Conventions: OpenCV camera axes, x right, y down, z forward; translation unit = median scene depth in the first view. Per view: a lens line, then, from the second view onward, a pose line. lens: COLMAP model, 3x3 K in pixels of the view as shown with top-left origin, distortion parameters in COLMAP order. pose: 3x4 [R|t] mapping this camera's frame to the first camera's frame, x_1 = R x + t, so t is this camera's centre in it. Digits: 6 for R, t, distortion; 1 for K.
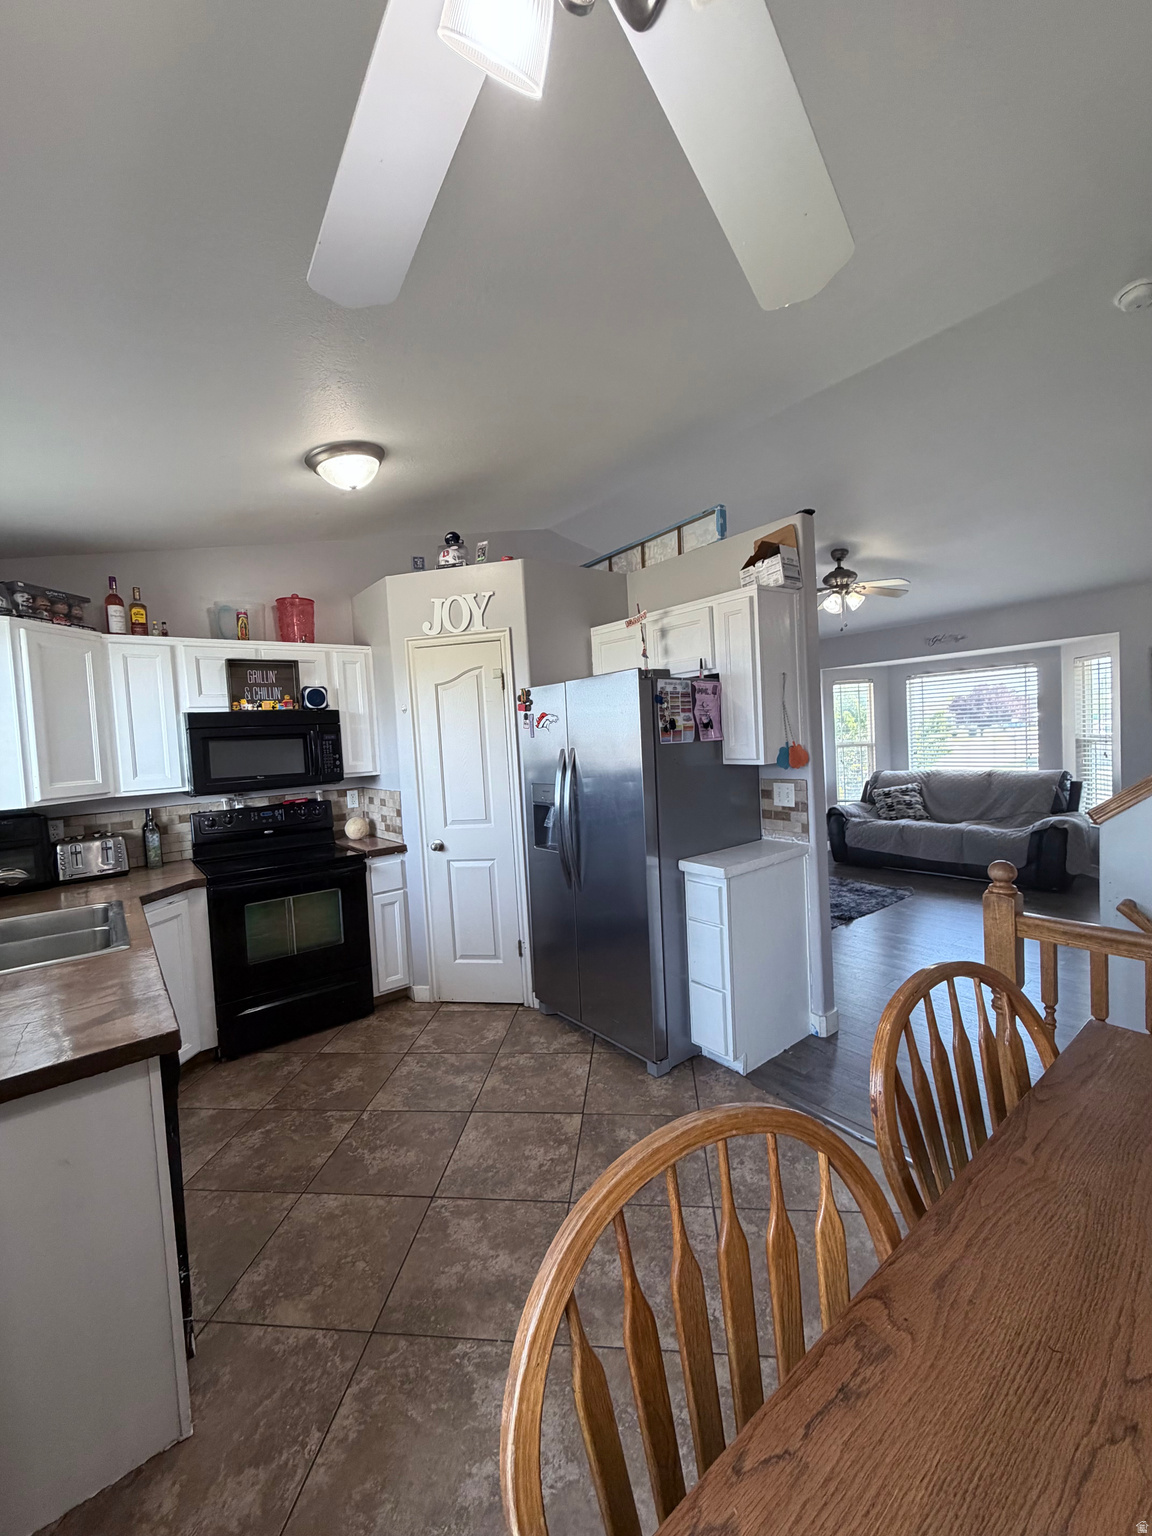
lens RADIAL K [[613.6, 0, 575.9], [0, 613.6, 762.6], [0, 0, 1]] dist [-0.000936, 0.000531]
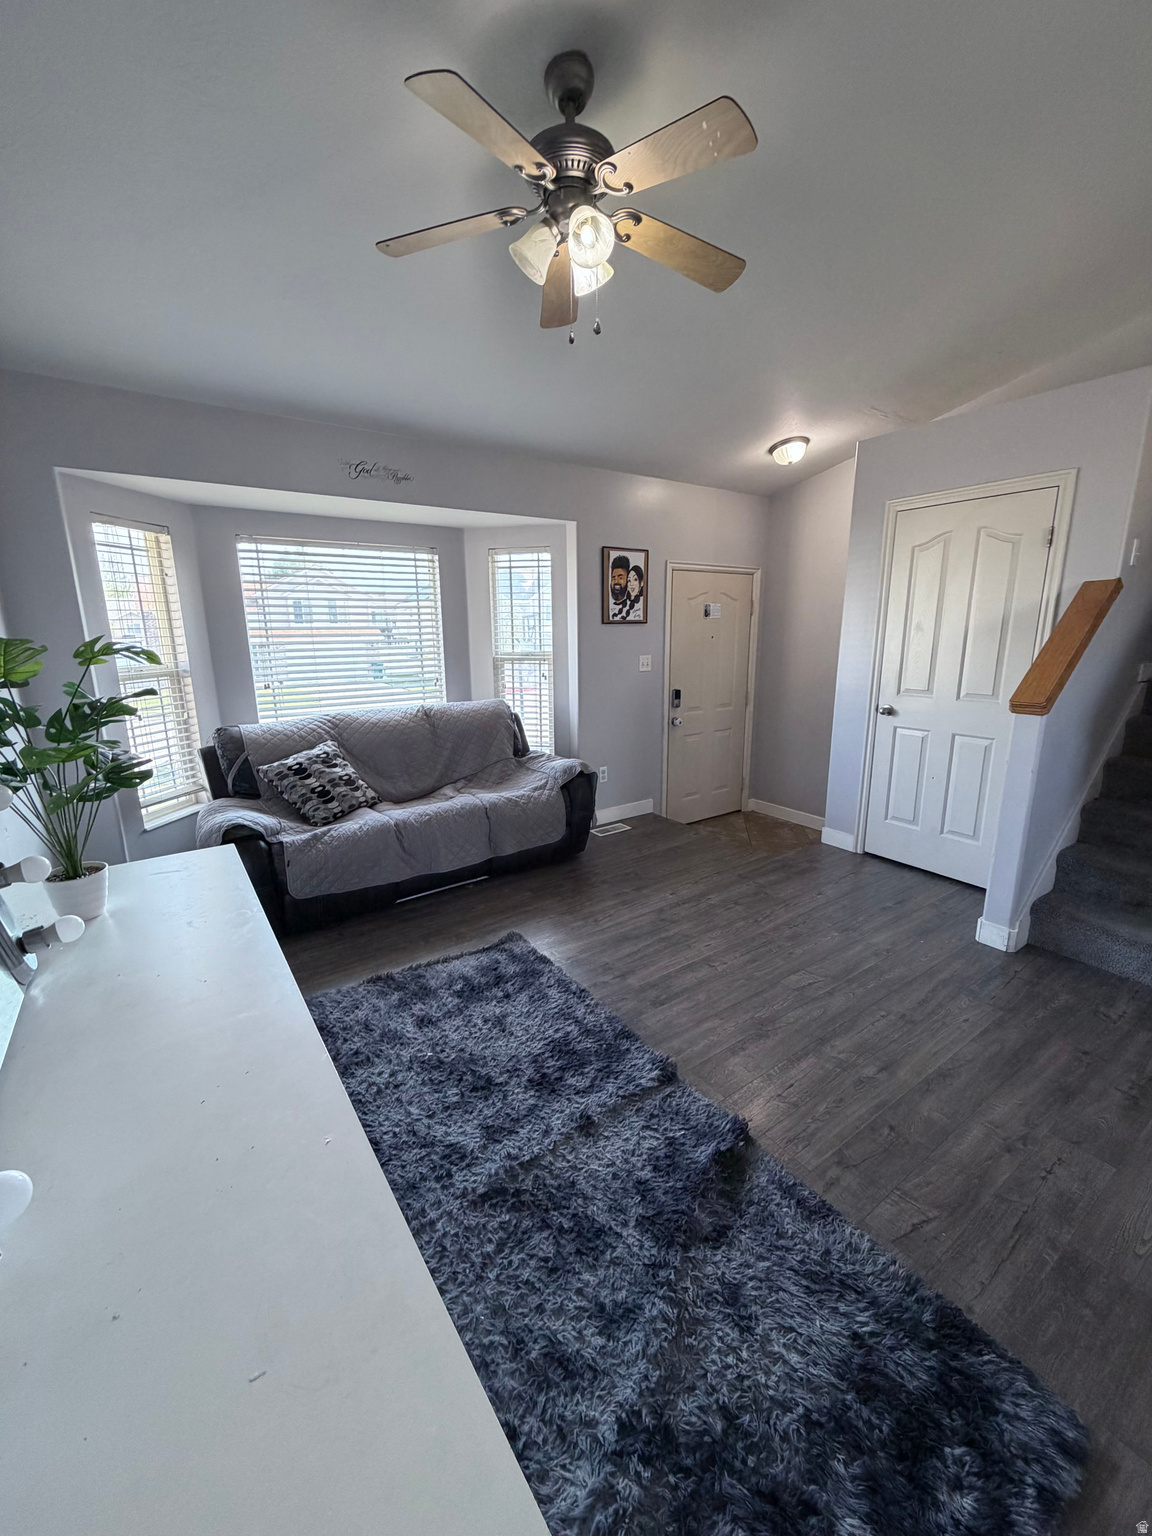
lens RADIAL K [[613.6, 0, 568.2], [0, 613.6, 764.9], [0, 0, 1]] dist [-0.000936, 0.000531]
pose [[0.064625, -0.170875, 0.983171, 0.070837], [0.049665, 0.984560, 0.167852, -0.061010], [-0.996673, 0.037982, 0.072114, 1.714071]]
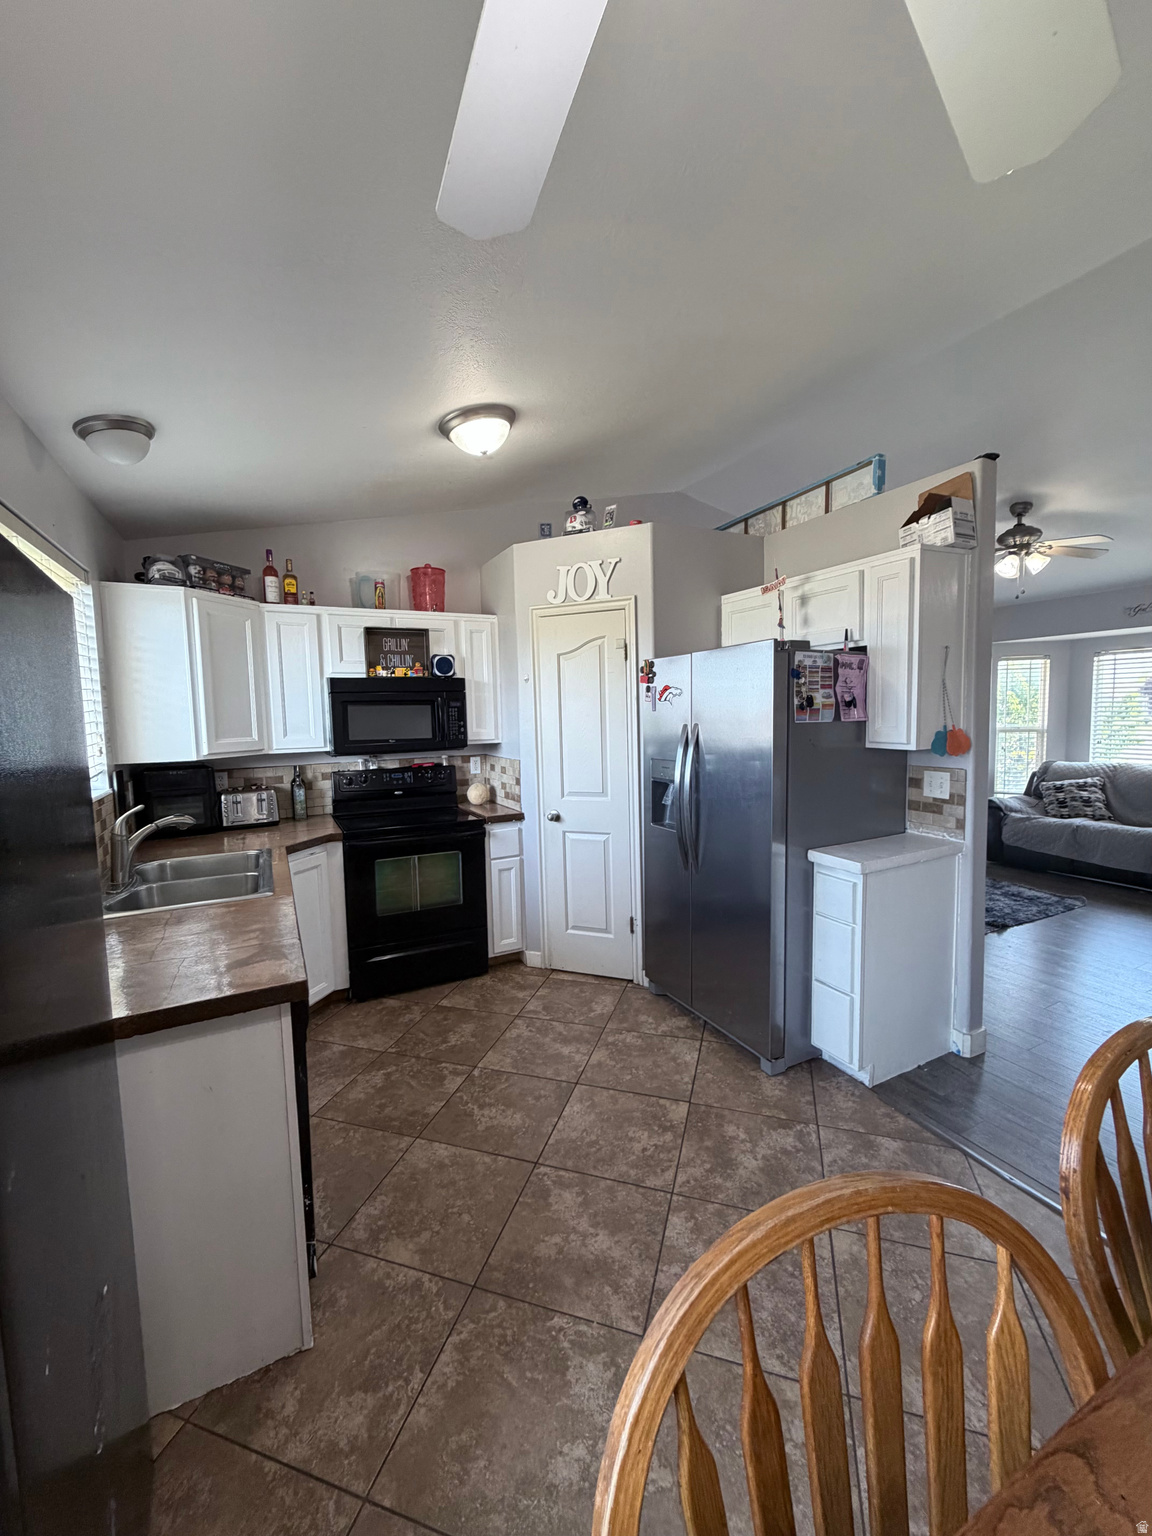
lens RADIAL K [[613.6, 0, 576.2], [0, 613.6, 763.2], [0, 0, 1]] dist [-0.000936, 0.000531]
pose [[0.980884, 0.047061, -0.188817, -0.006237], [-0.038199, 0.998003, 0.050307, -0.003634], [0.190807, -0.042133, 0.980723, 0.035715]]
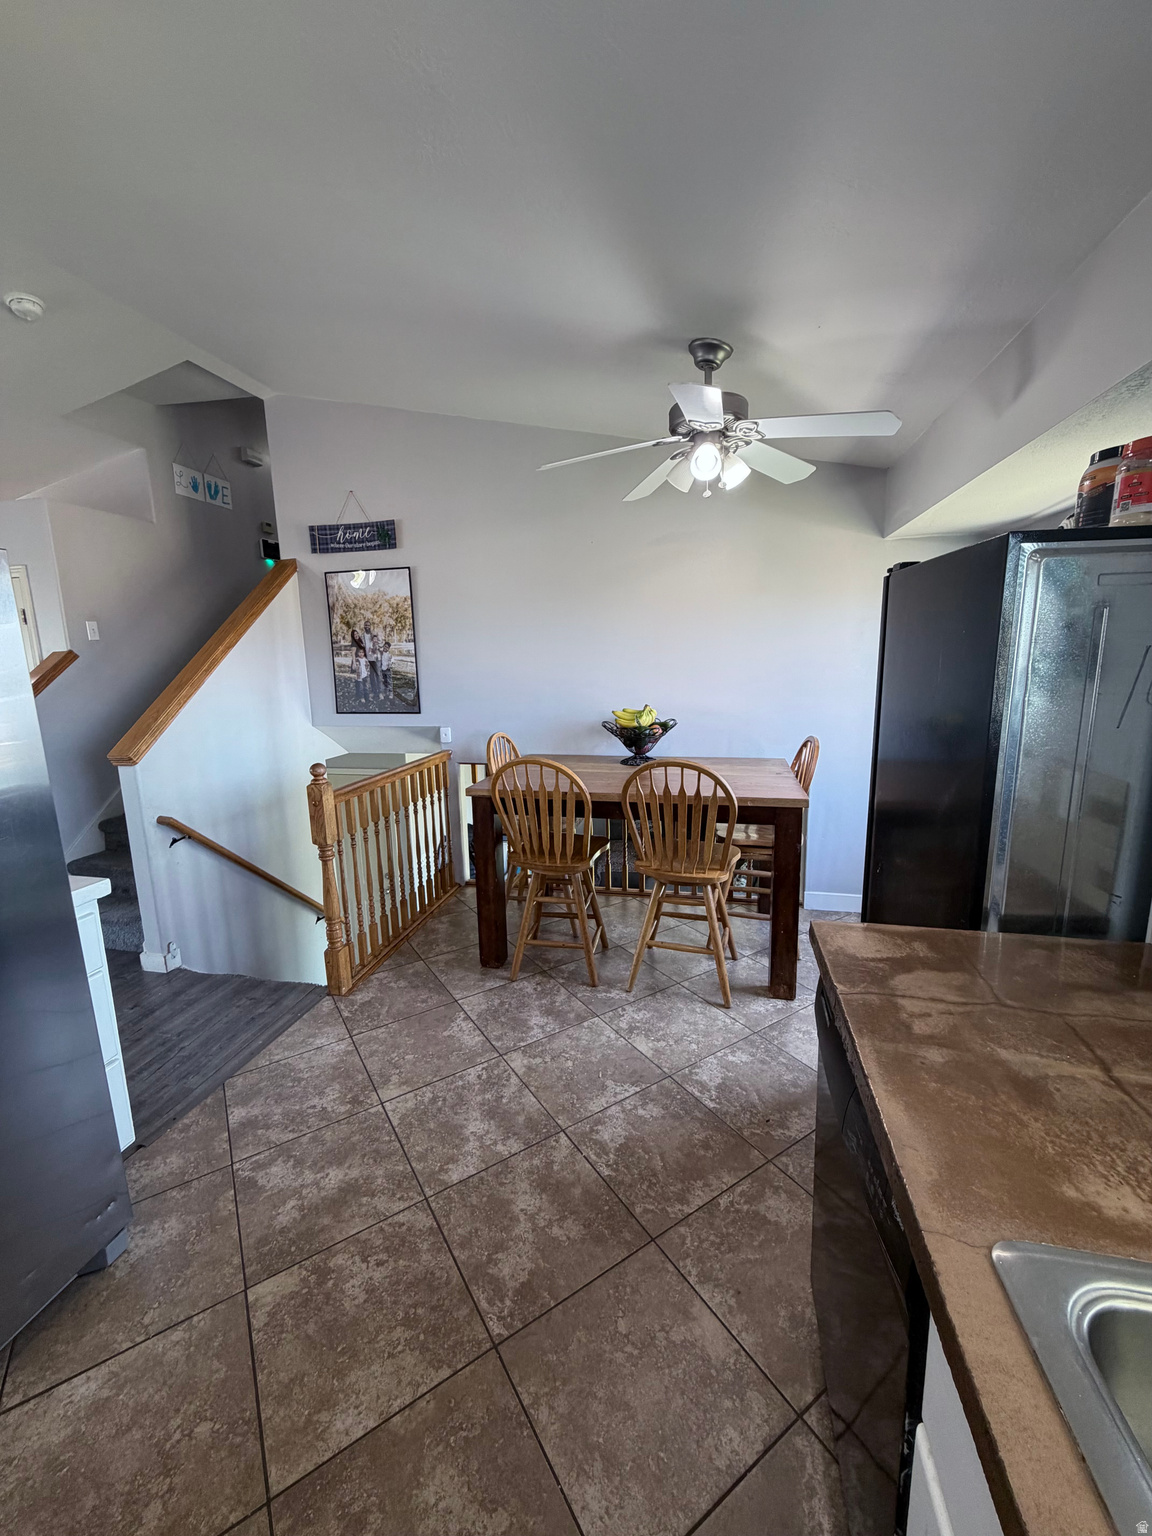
lens RADIAL K [[613.6, 0, 572.9], [0, 613.6, 759.2], [0, 0, 1]] dist [-0.000936, 0.000531]
pose [[-0.628828, -0.059724, 0.775247, -0.589332], [0.094705, 0.983739, 0.152604, -0.016154], [-0.771755, 0.169382, -0.612947, 0.945689]]
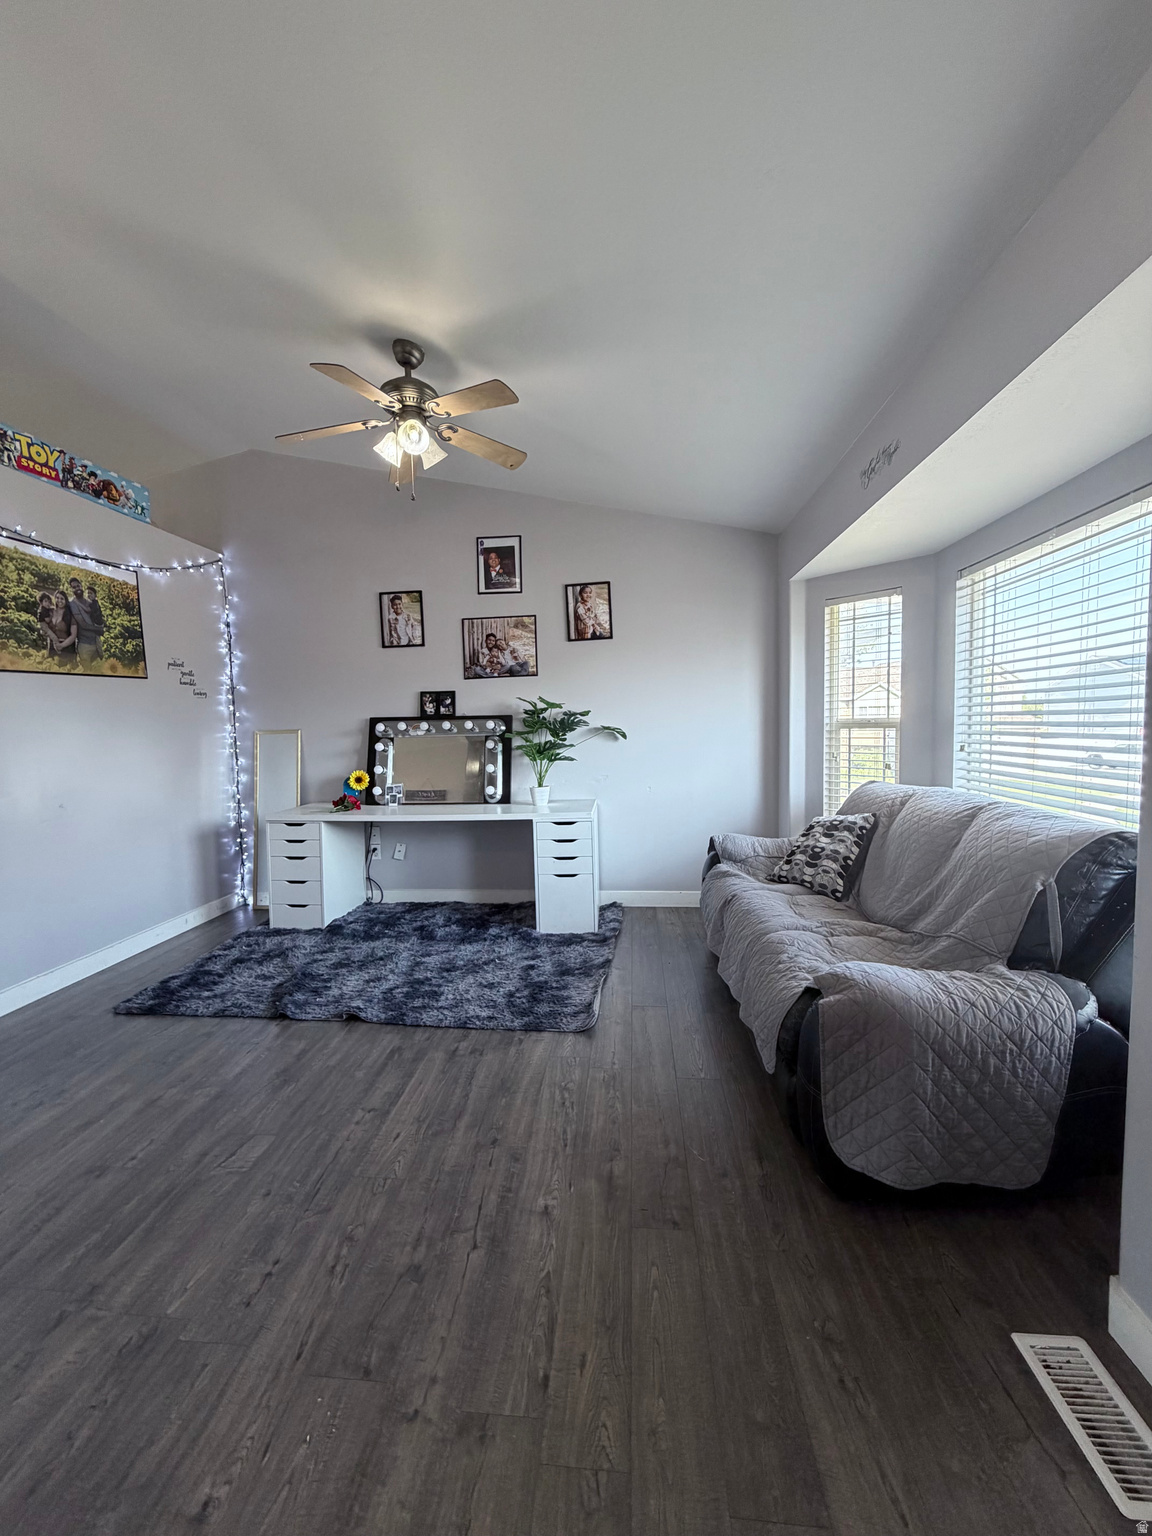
lens RADIAL K [[613.6, 0, 575.5], [0, 613.6, 765.1], [0, 0, 1]] dist [-0.000936, 0.000531]
pose [[0.728707, 0.086637, -0.679323, 1.598154], [-0.049565, 0.996036, 0.073861, -0.052765], [0.683029, -0.020152, 0.730113, 1.217889]]
